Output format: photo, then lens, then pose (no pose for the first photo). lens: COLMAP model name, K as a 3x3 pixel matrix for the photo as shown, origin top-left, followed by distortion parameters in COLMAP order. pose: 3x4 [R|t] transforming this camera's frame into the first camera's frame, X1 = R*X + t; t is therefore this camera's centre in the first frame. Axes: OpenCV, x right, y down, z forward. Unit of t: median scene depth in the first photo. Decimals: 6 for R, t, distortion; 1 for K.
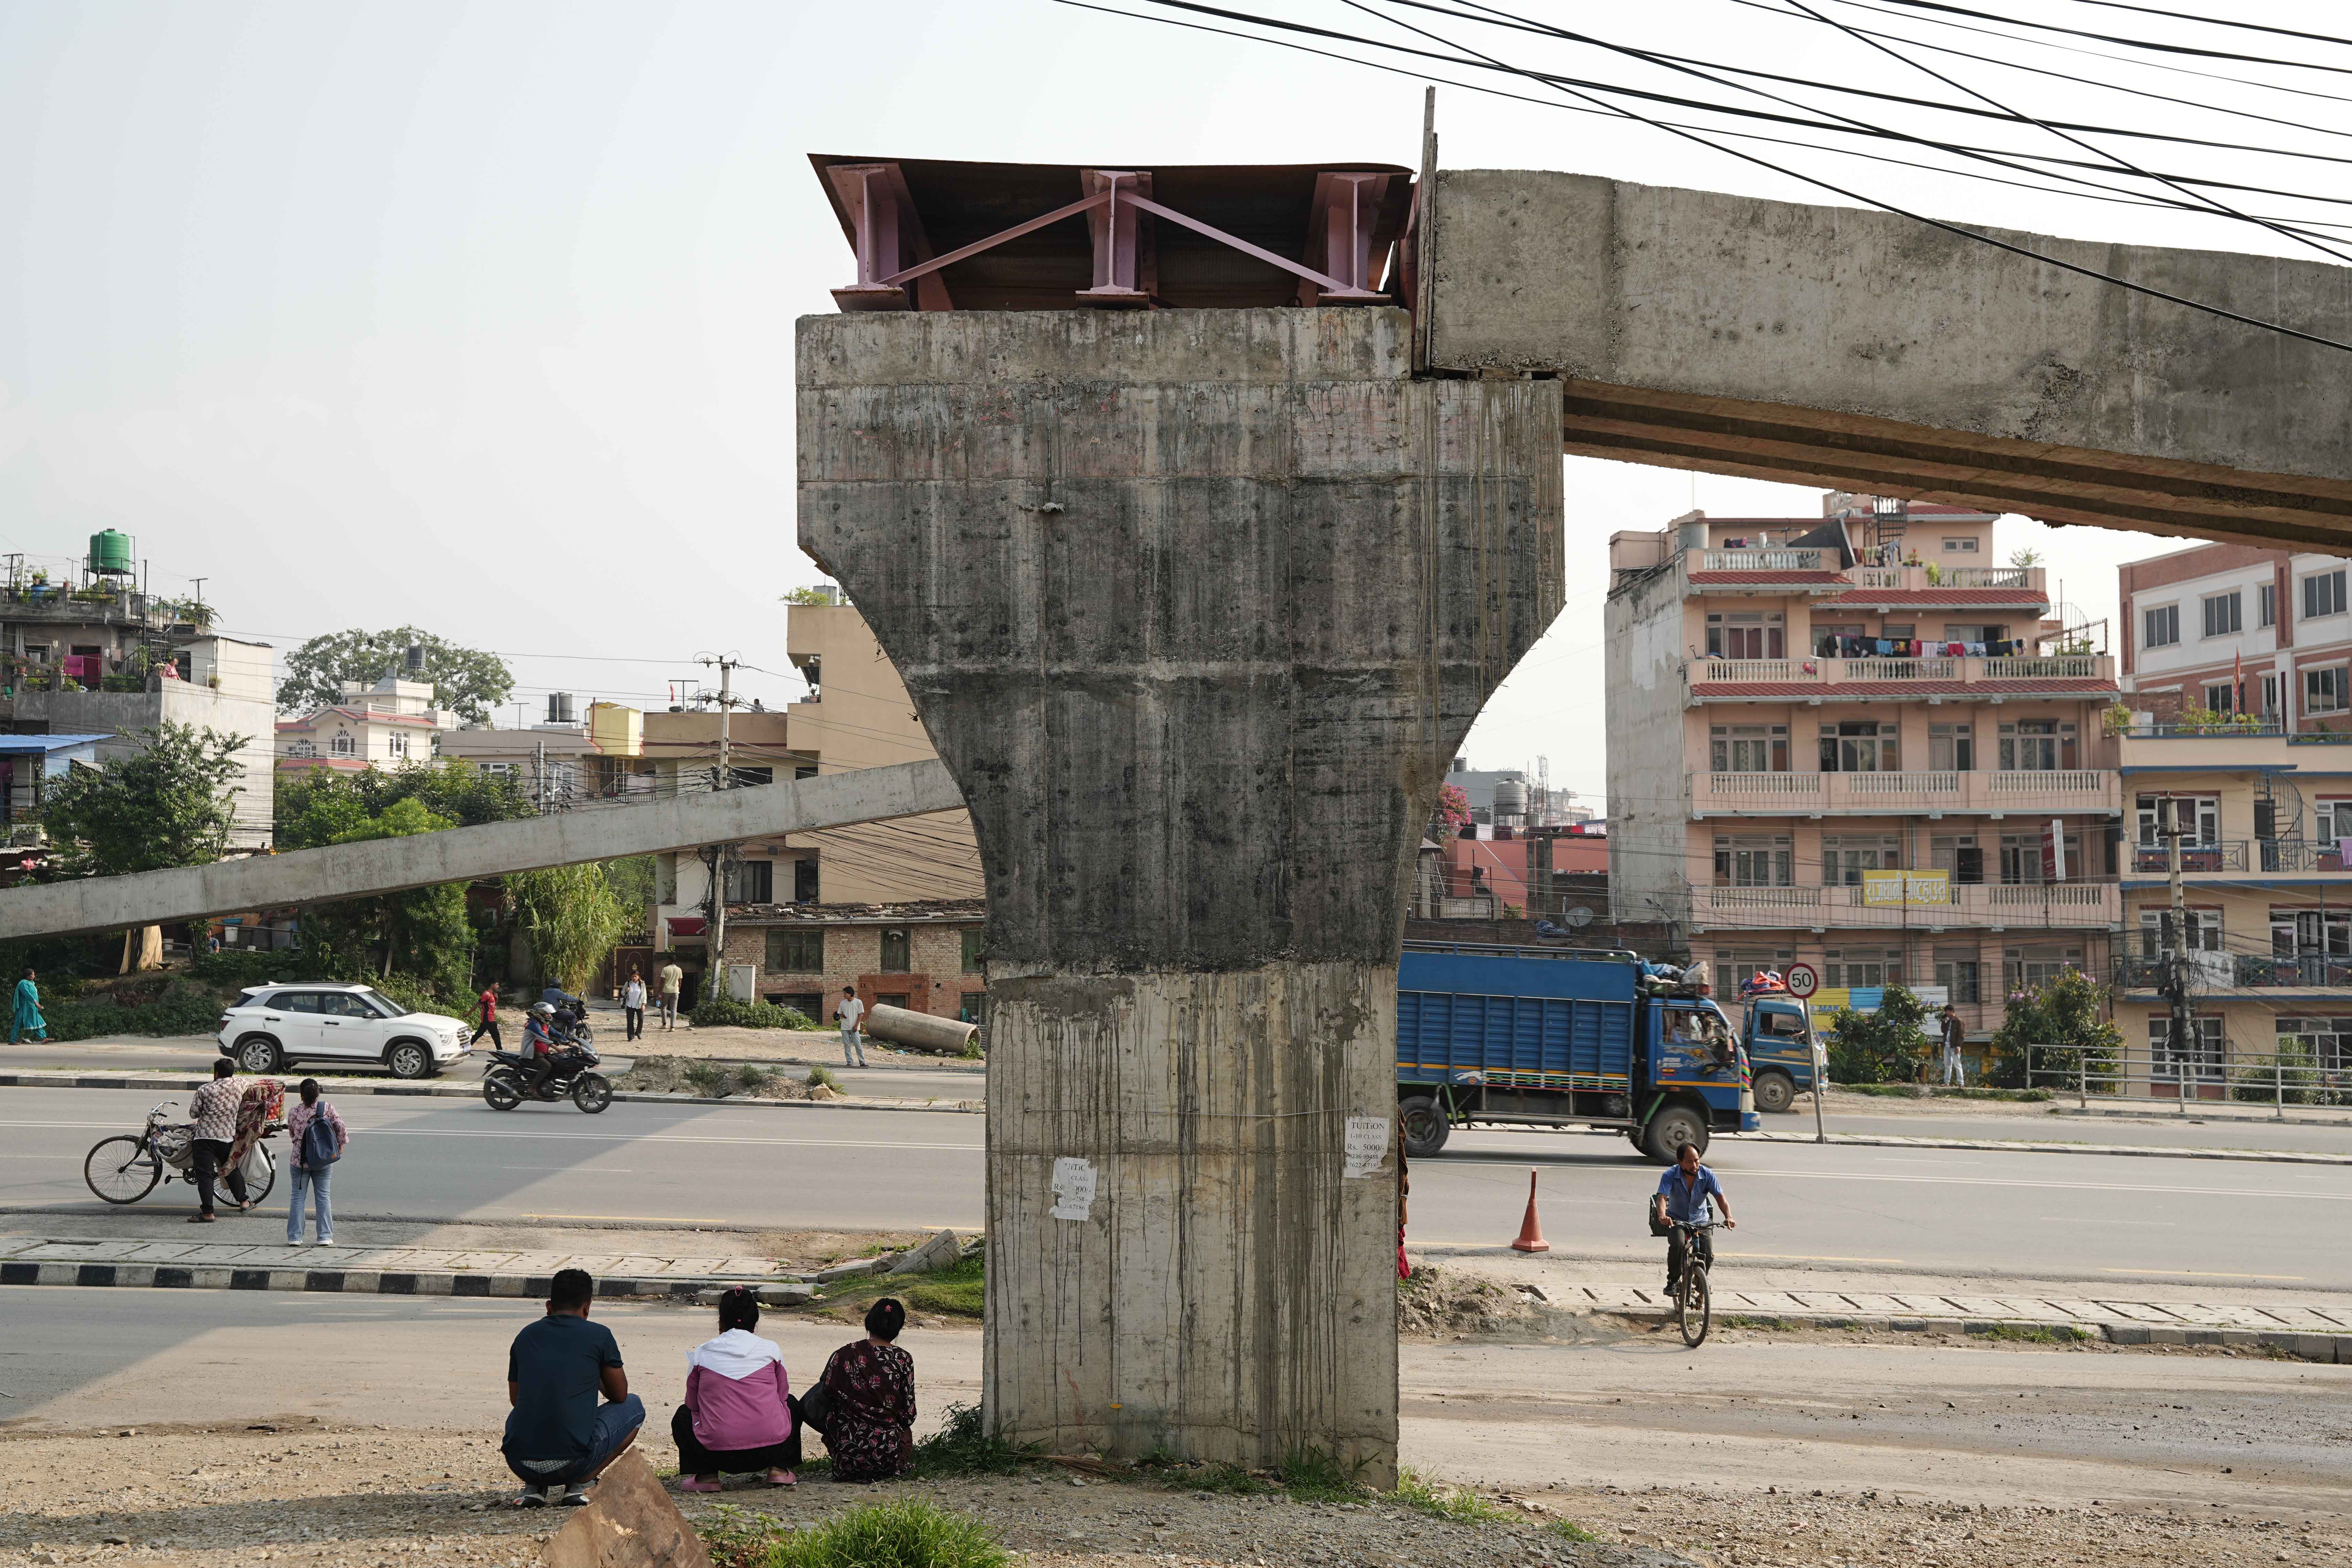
lens RADIAL K [[2467.7, 0, 1180.6], [0, 2467.7, 759.2], [0, 0, 1]] dist [0.060571, 0.026860]
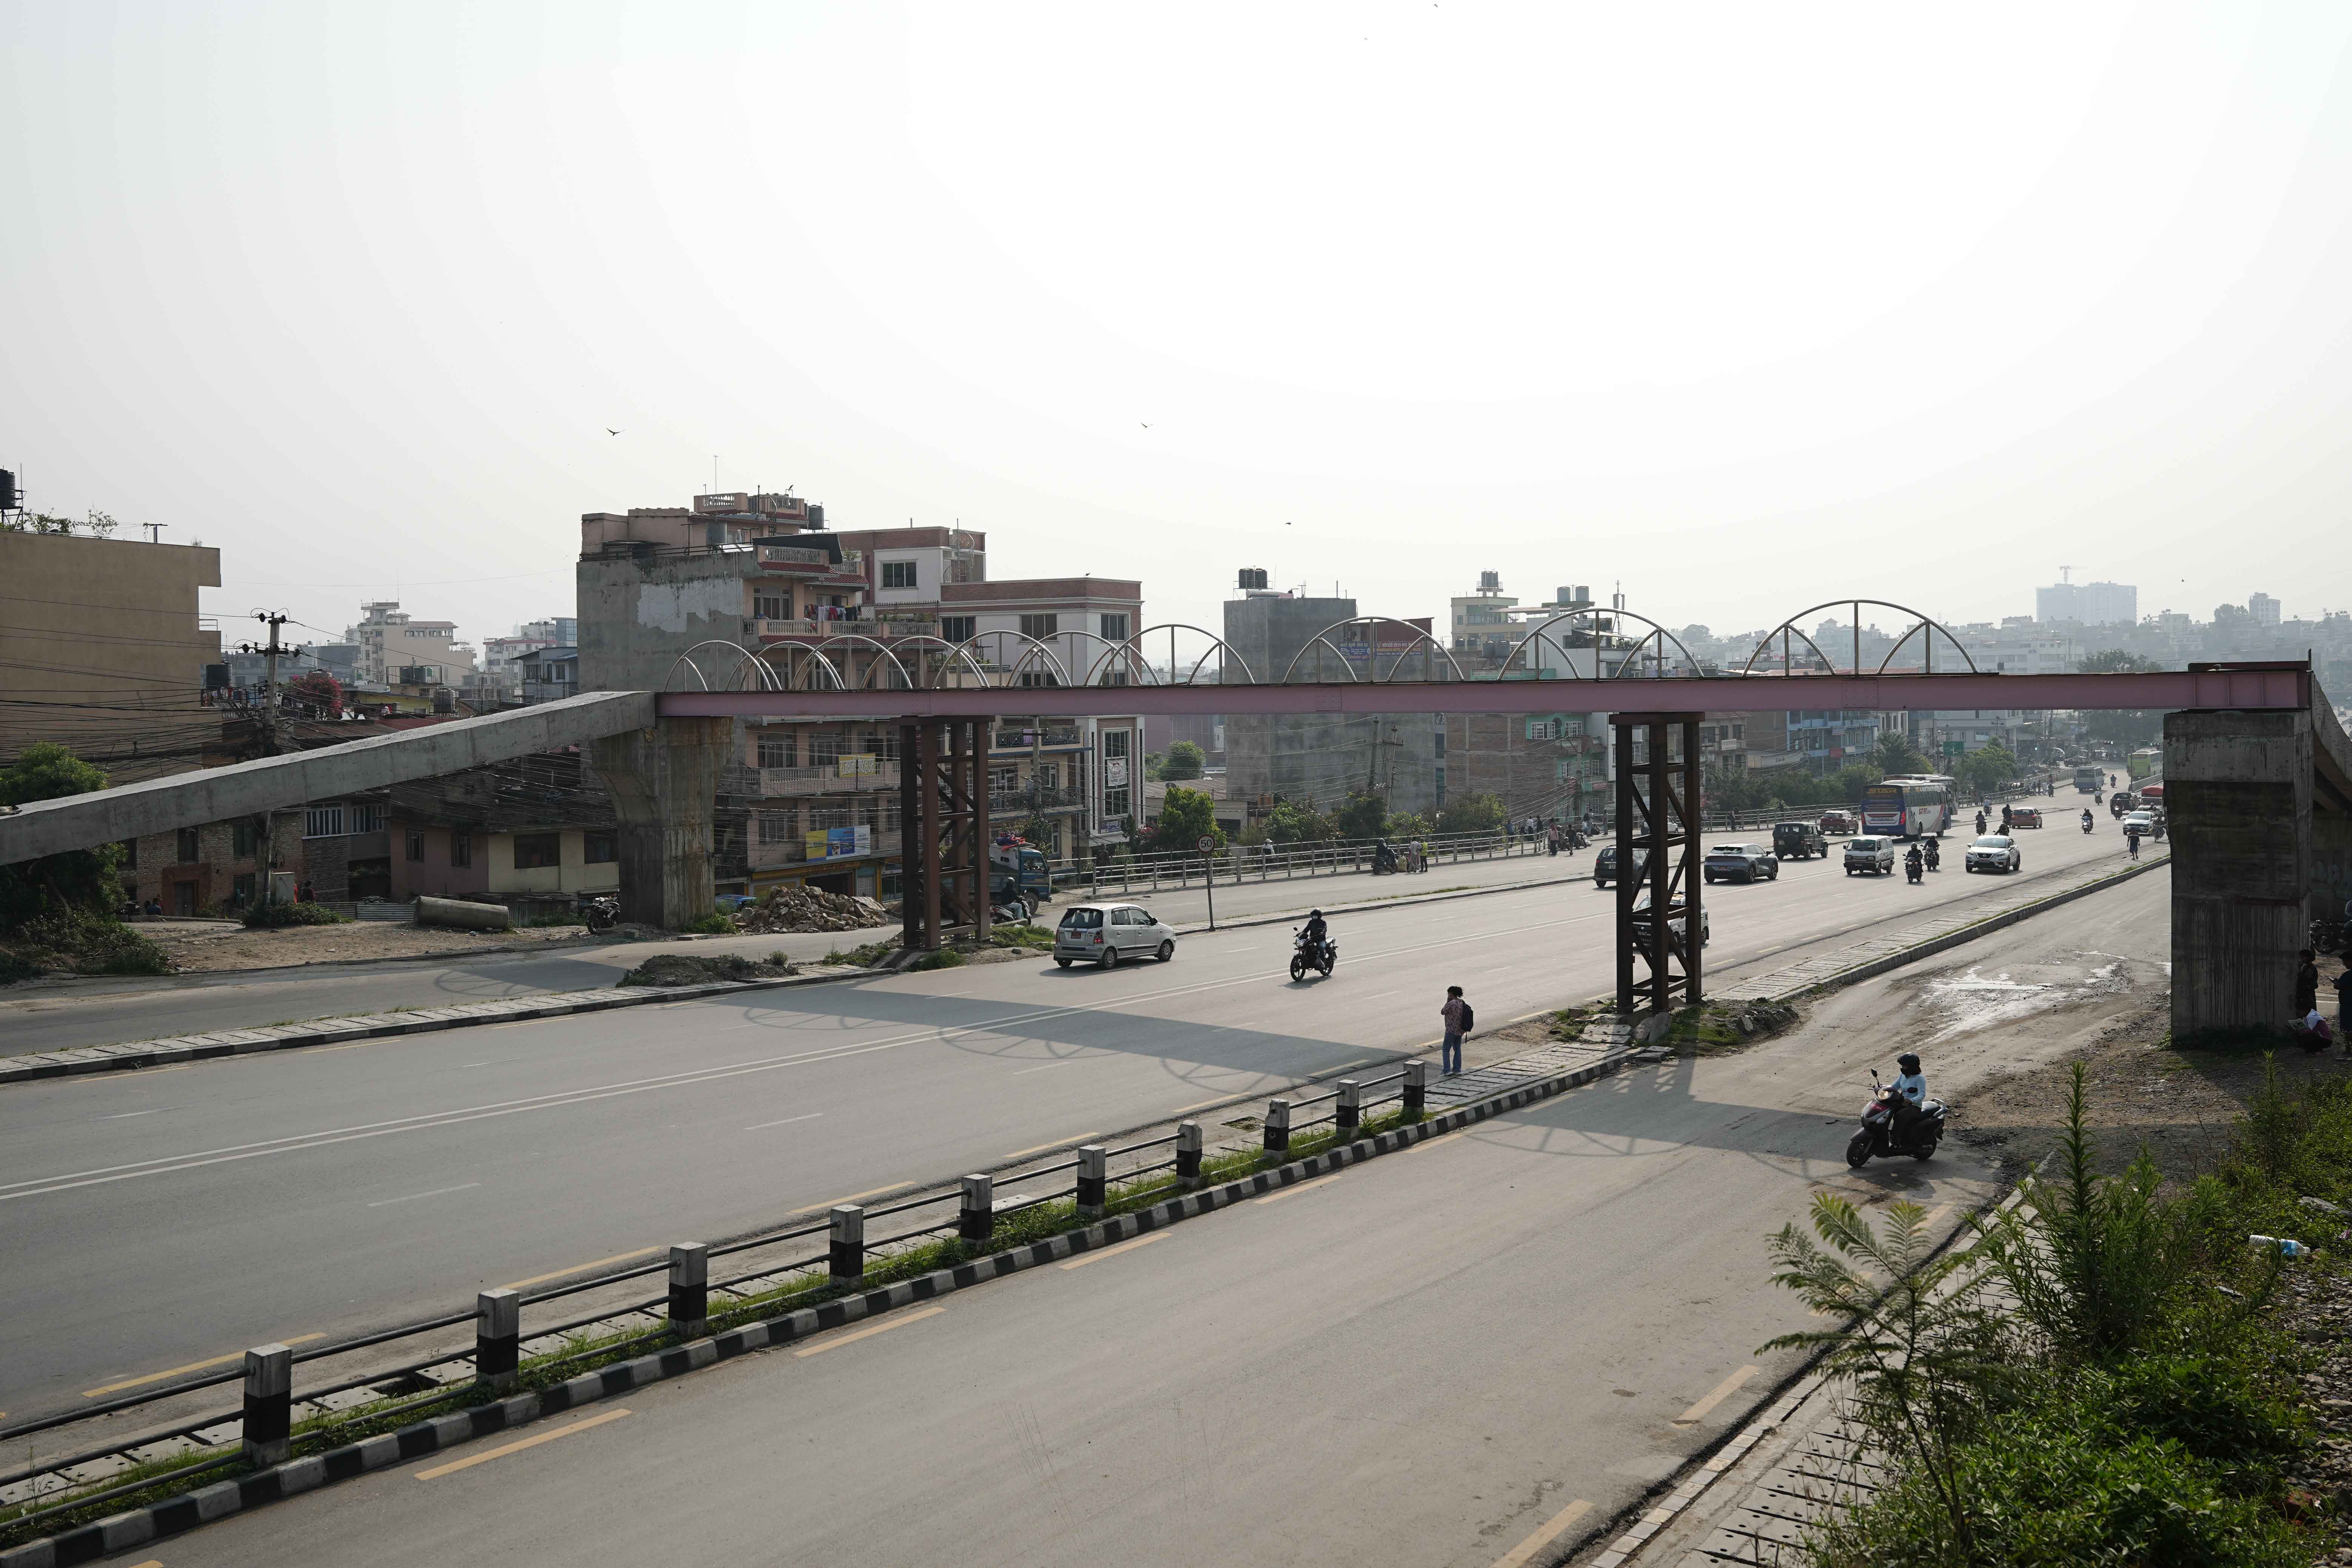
lens RADIAL K [[1823.0, 0, 1173.2], [0, 1823.0, 680.5], [0, 0, 1]] dist [-0.133543, 0.128383]
pose [[0.602227, 0.001886, 0.798323, -0.608358], [-0.037635, 0.998952, 0.026030, -0.047939], [-0.797437, -0.045721, 0.601667, 0.150649]]
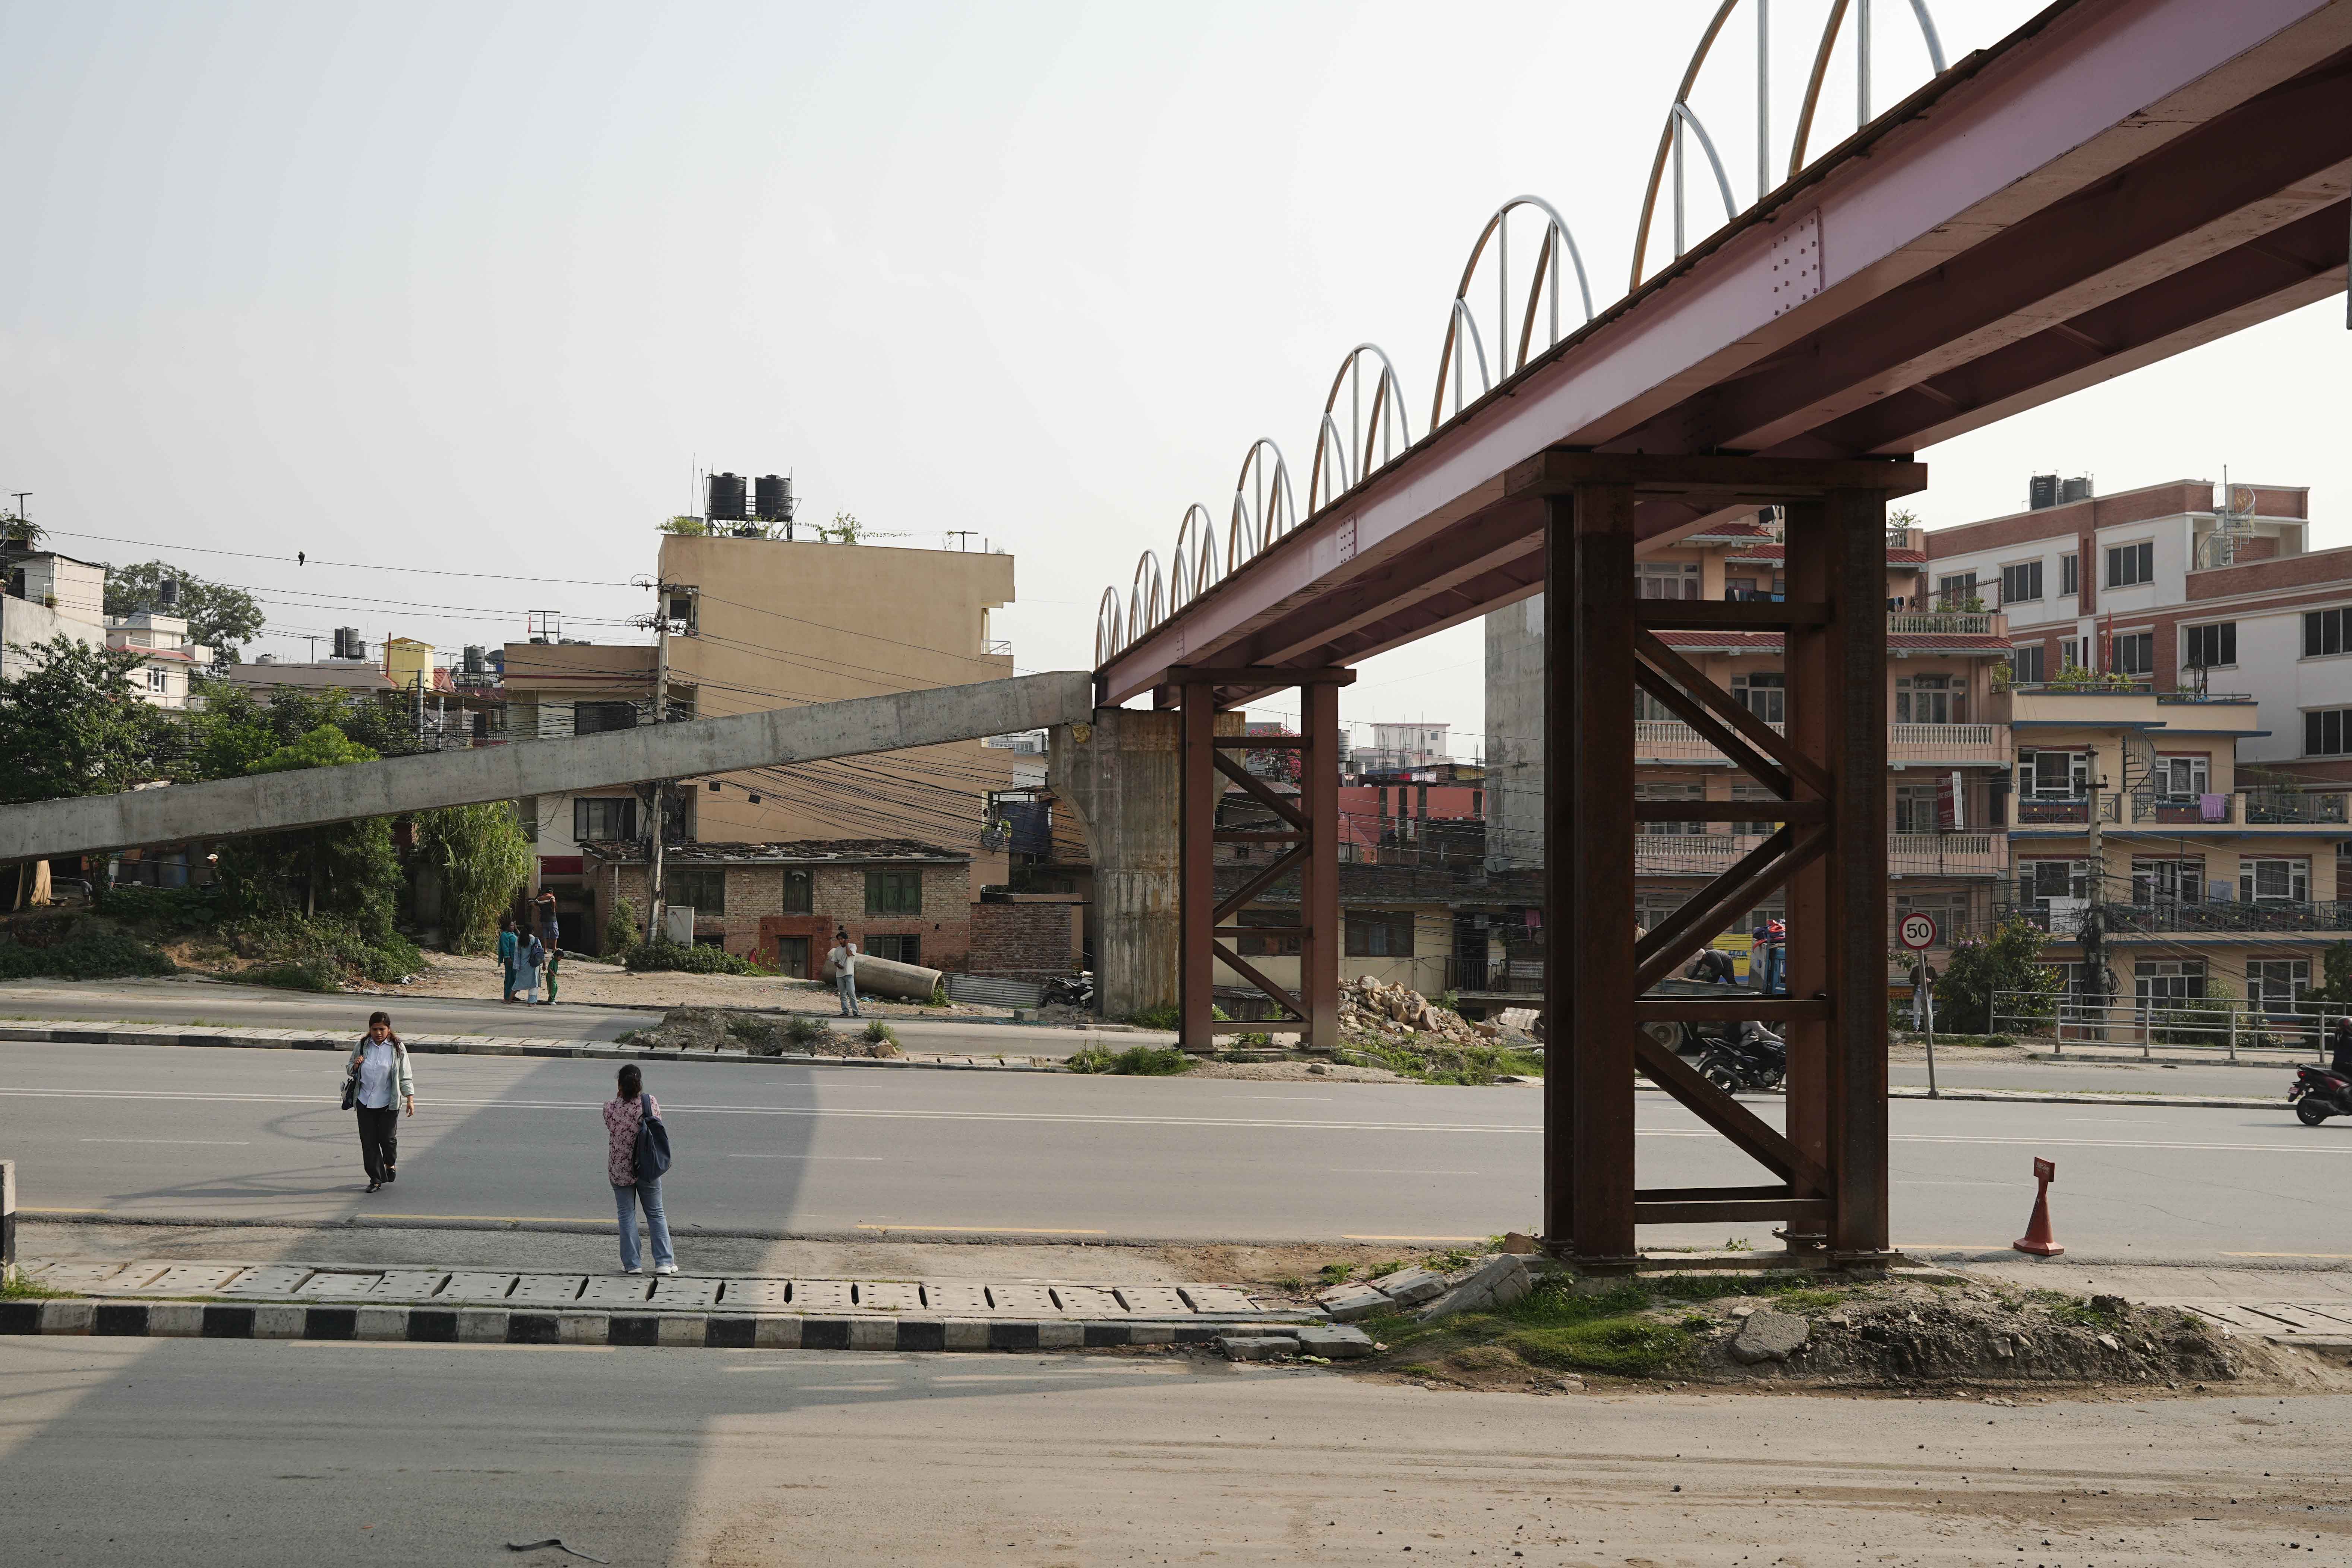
lens RADIAL K [[2308.8, 0, 1167.3], [0, 2308.8, 828.3], [0, 0, 1]] dist [-0.010902, 0.036313]
pose [[0.991877, 0.009860, 0.126820, -0.106903], [-0.016219, 0.998657, 0.049208, 0.006806], [-0.126164, -0.050865, 0.990704, 0.103804]]
